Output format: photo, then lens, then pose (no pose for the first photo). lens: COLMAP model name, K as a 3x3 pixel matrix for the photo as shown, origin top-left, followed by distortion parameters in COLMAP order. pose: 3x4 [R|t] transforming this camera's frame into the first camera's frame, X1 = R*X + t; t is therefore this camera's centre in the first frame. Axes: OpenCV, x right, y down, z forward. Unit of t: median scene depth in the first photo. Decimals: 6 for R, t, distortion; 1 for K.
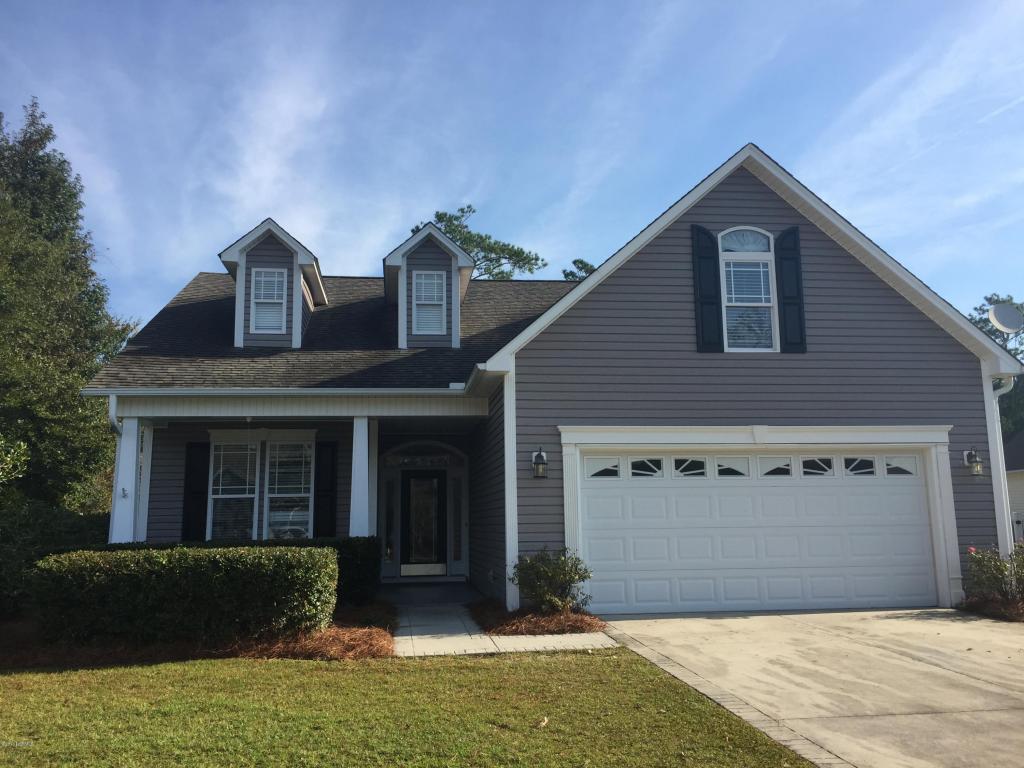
lens RADIAL K [[902.7, 0, 511.8], [0, 902.7, 376.9], [0, 0, 1]] dist [0.031728, 0.006601]
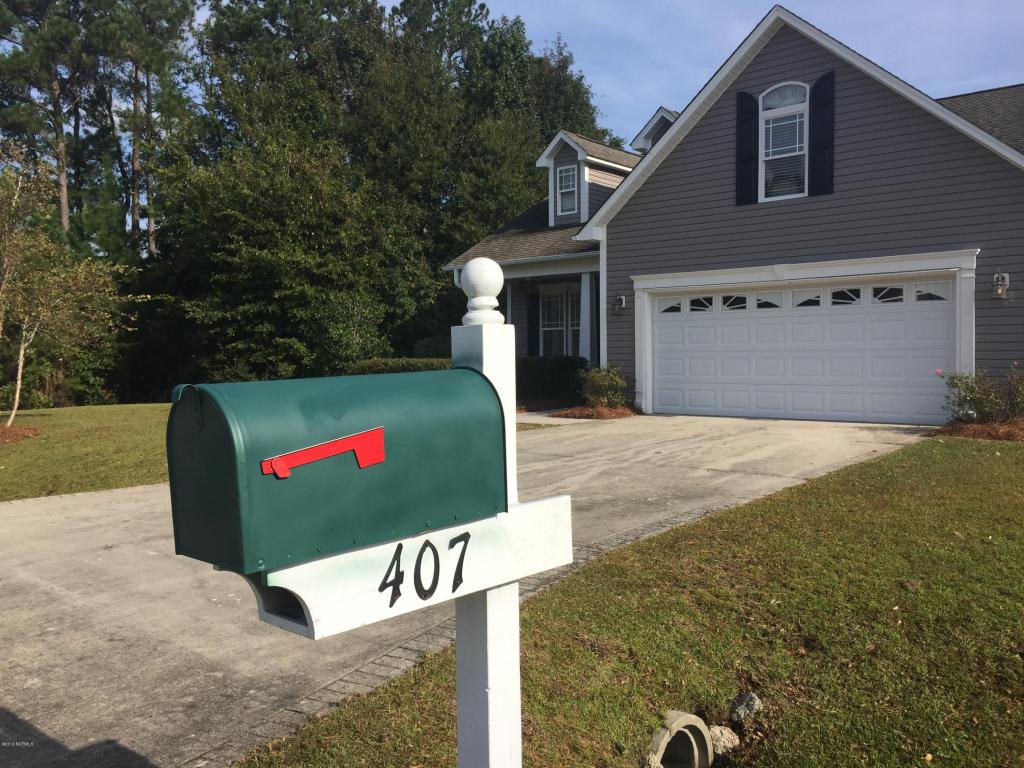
lens RADIAL K [[902.7, 0, 520.8], [0, 902.7, 384.3], [0, 0, 1]] dist [0.031728, 0.006601]
pose [[0.672105, 0.032247, -0.739753, 0.887256], [0.117907, 0.981643, 0.149916, -0.008599], [0.731008, -0.187982, 0.655965, -0.034269]]
